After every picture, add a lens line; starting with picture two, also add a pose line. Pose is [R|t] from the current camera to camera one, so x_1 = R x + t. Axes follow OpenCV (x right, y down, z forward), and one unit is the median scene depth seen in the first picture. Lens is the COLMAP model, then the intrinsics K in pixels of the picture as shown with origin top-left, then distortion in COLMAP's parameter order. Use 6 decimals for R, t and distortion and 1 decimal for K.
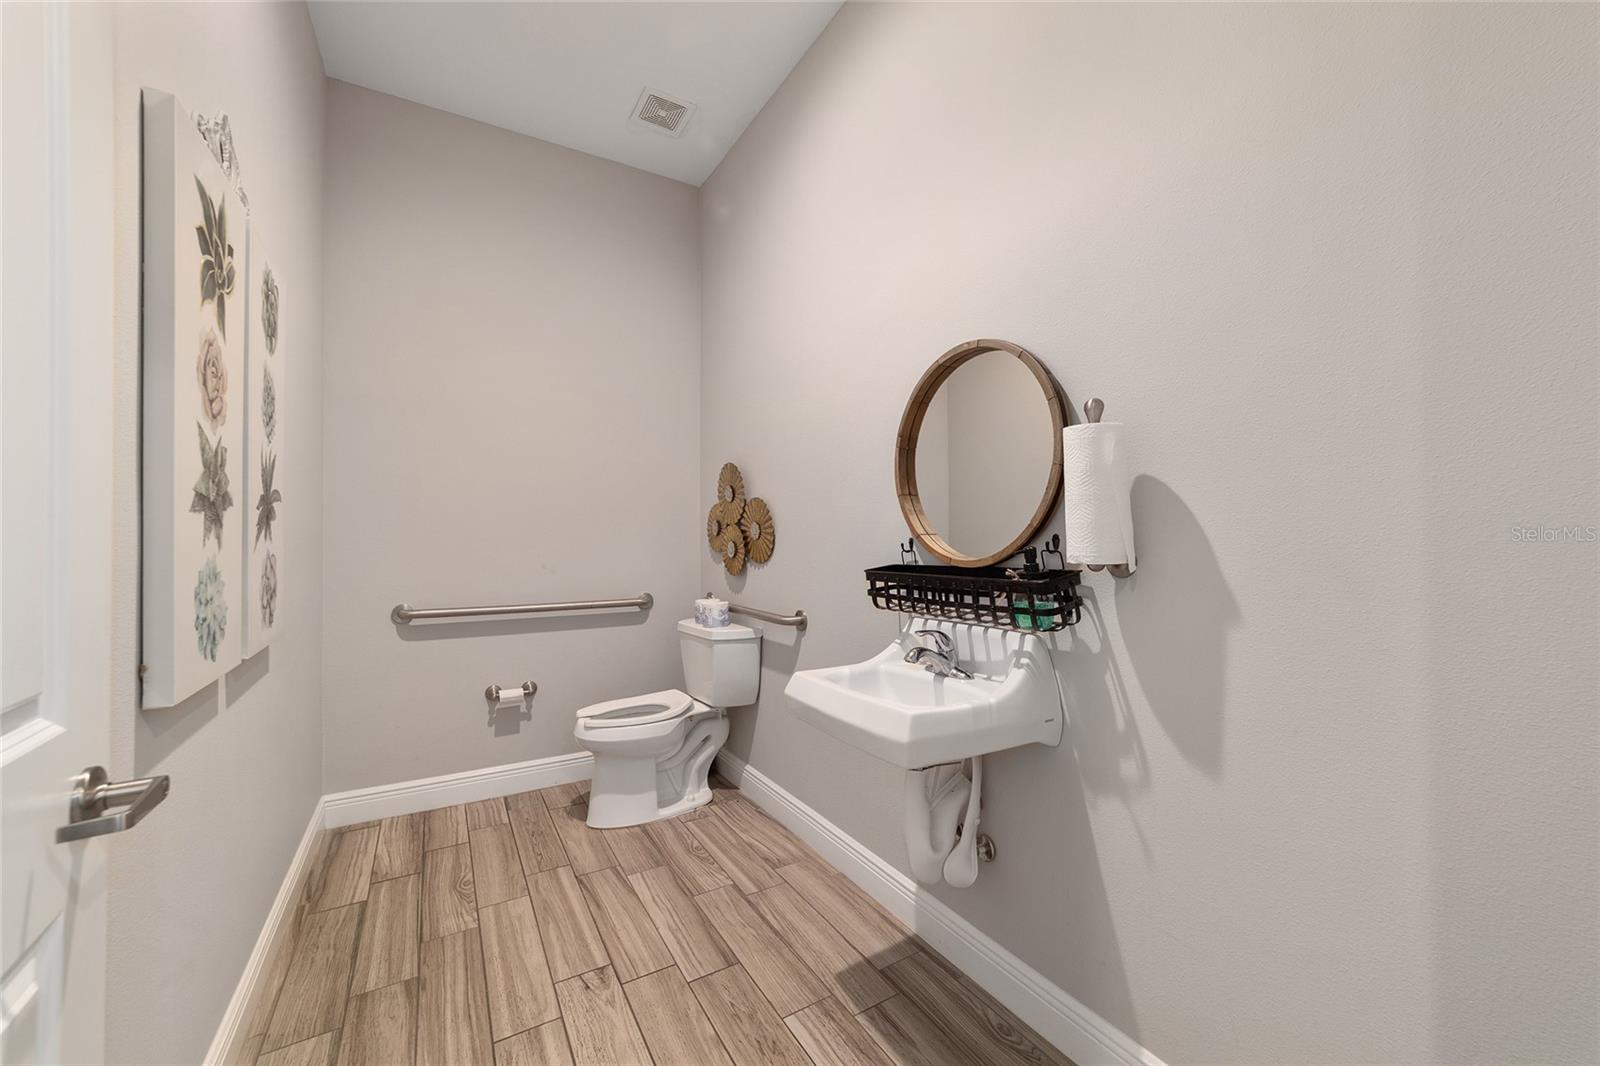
lens RADIAL K [[613.0, 0, 795.0], [0, 613.0, 530.2], [0, 0, 1]] dist [-0.018777, 0.008229]
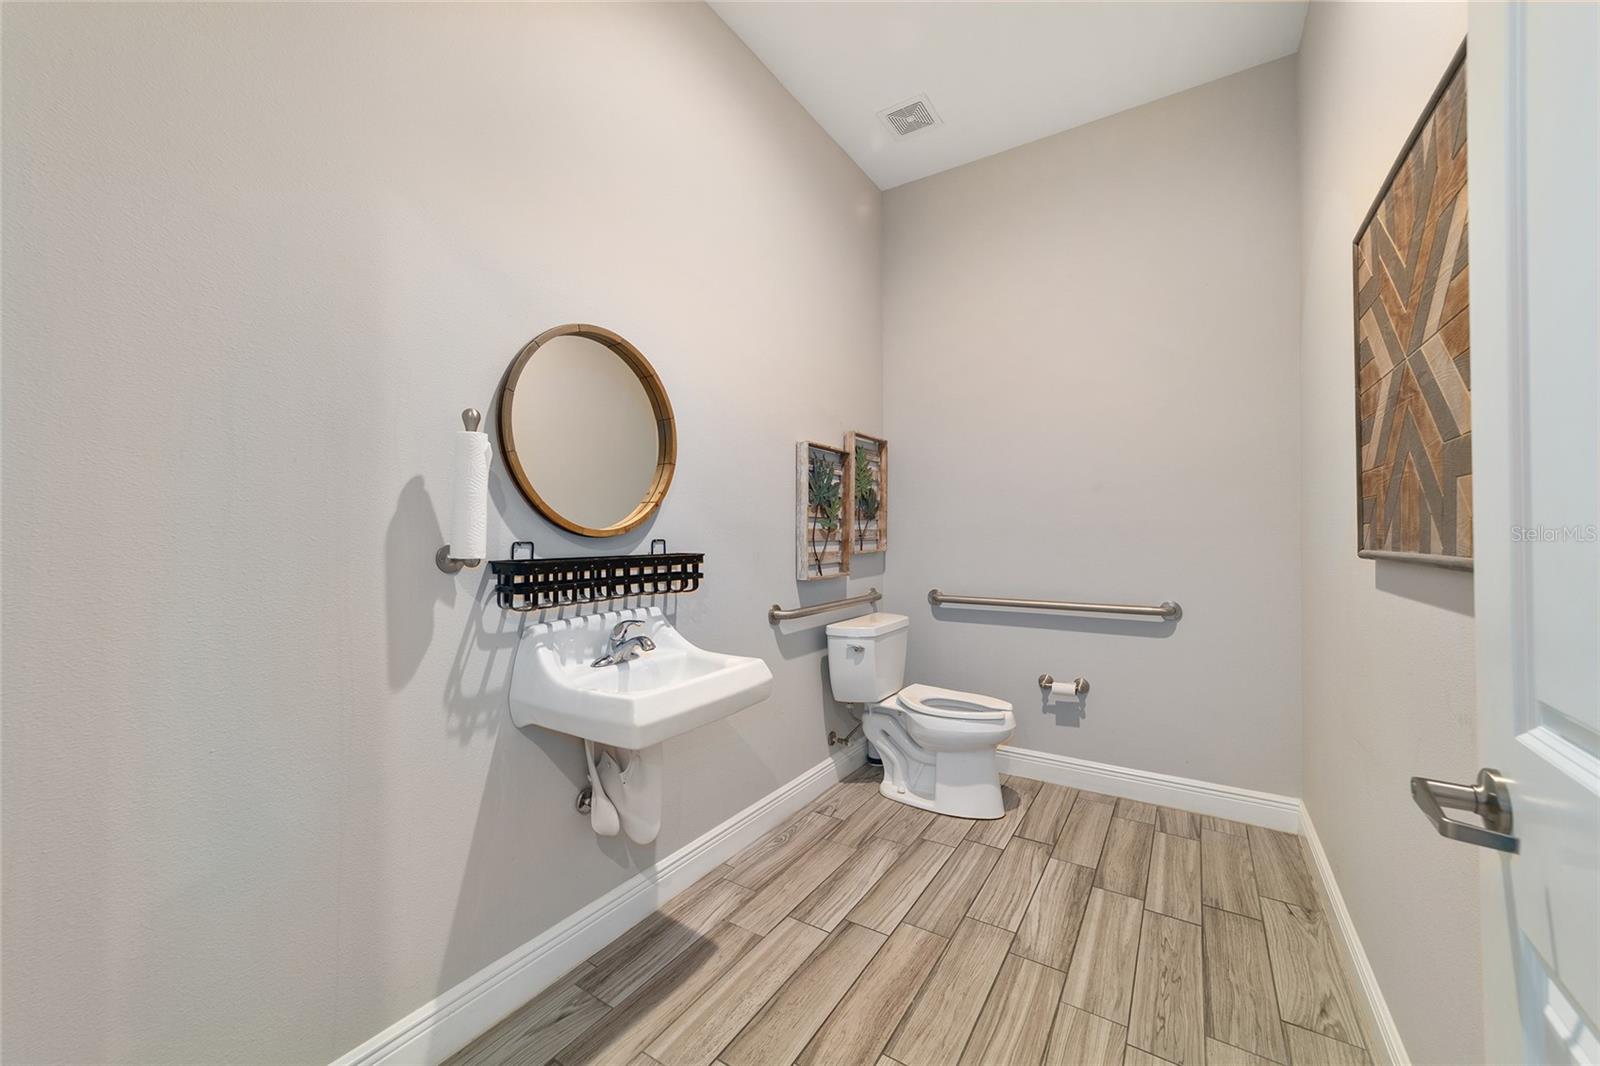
lens RADIAL K [[613.0, 0, 795.0], [0, 613.0, 530.2], [0, 0, 1]] dist [-0.018777, 0.008229]
pose [[0.449025, -0.004562, -0.893508, 0.248561], [0.010050, 0.999949, -0.000055, 0.001549], [0.893463, -0.008955, 0.449048, 0.147896]]
